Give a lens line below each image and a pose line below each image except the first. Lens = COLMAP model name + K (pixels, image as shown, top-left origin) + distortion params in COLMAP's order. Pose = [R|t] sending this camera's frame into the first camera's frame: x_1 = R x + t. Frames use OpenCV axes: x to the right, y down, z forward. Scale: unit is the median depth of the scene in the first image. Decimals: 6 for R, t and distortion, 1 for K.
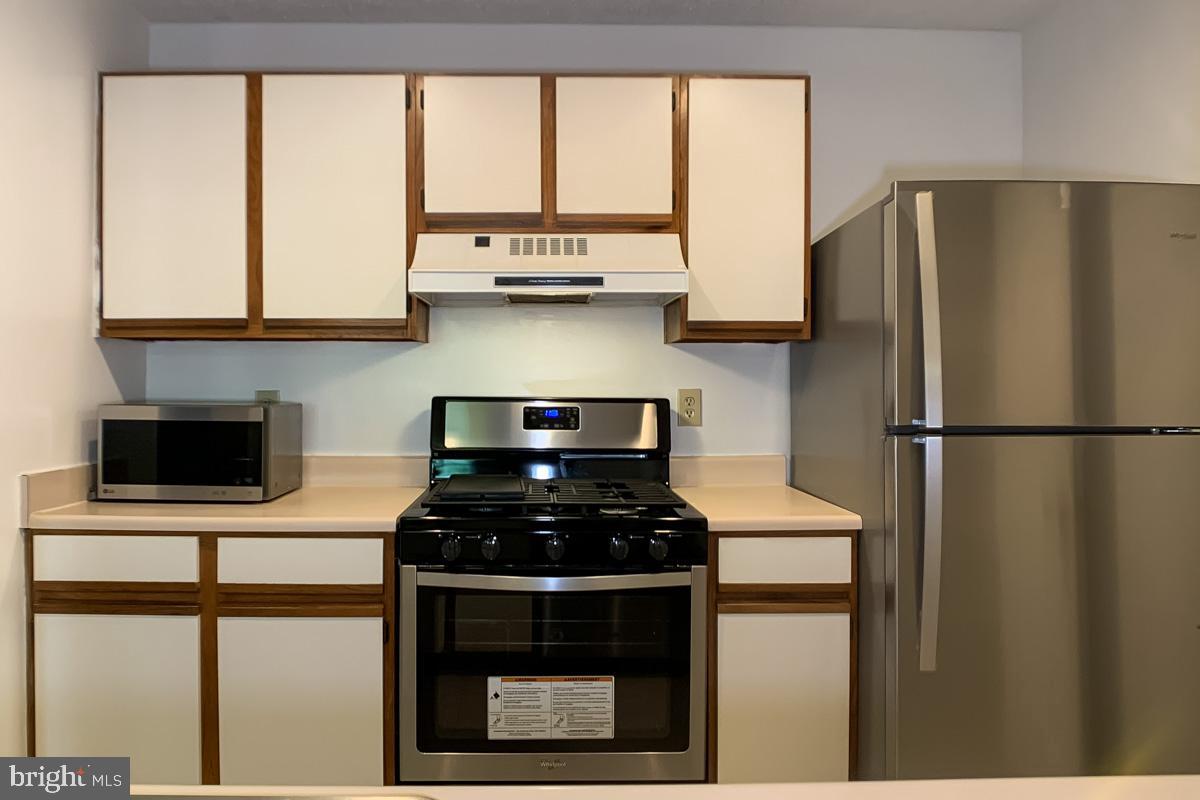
lens RADIAL K [[850.1, 0, 600.0], [0, 850.1, 400.0], [0, 0, 1]] dist [0.002617, 0.000131]
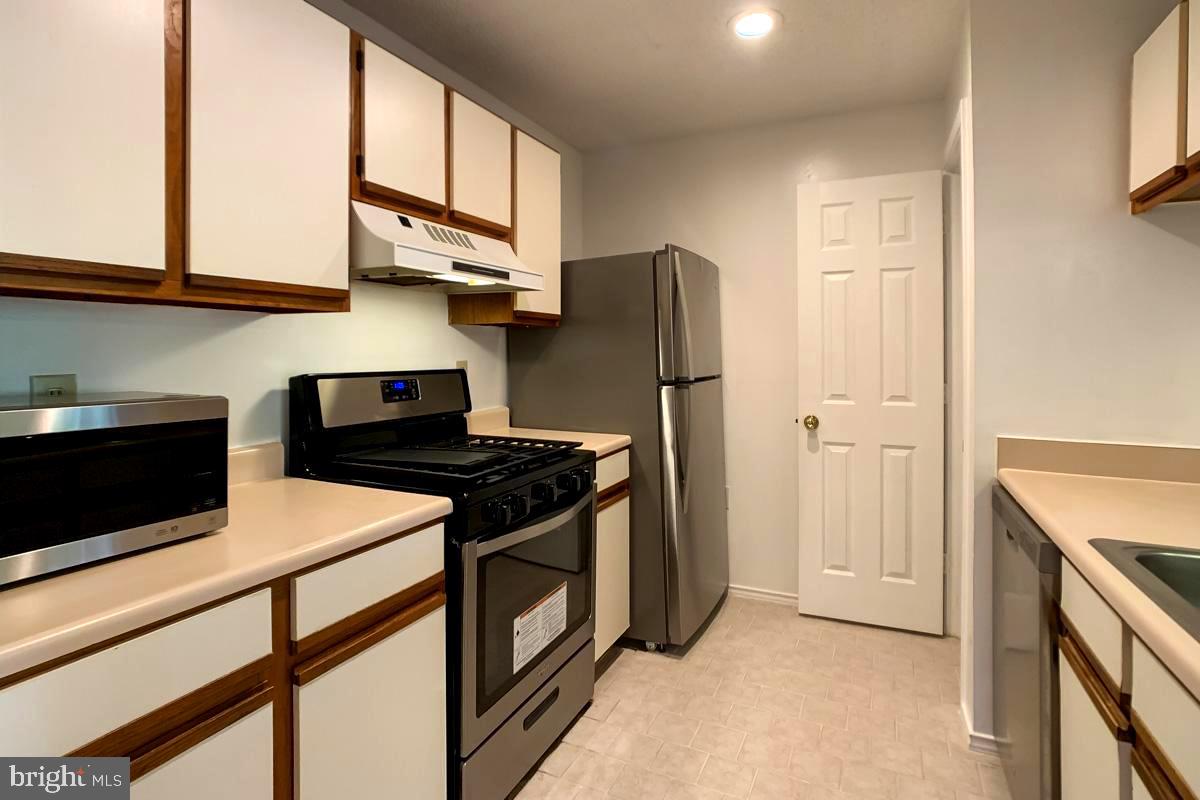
lens RADIAL K [[609.9, 0, 600.5], [0, 609.9, 361.0], [0, 0, 1]] dist [-0.000262, -0.000036]
pose [[0.437925, -0.017615, 0.898839, -0.702868], [0.013752, 0.999822, 0.012894, -0.024542], [-0.898907, 0.006714, 0.438089, 0.469225]]
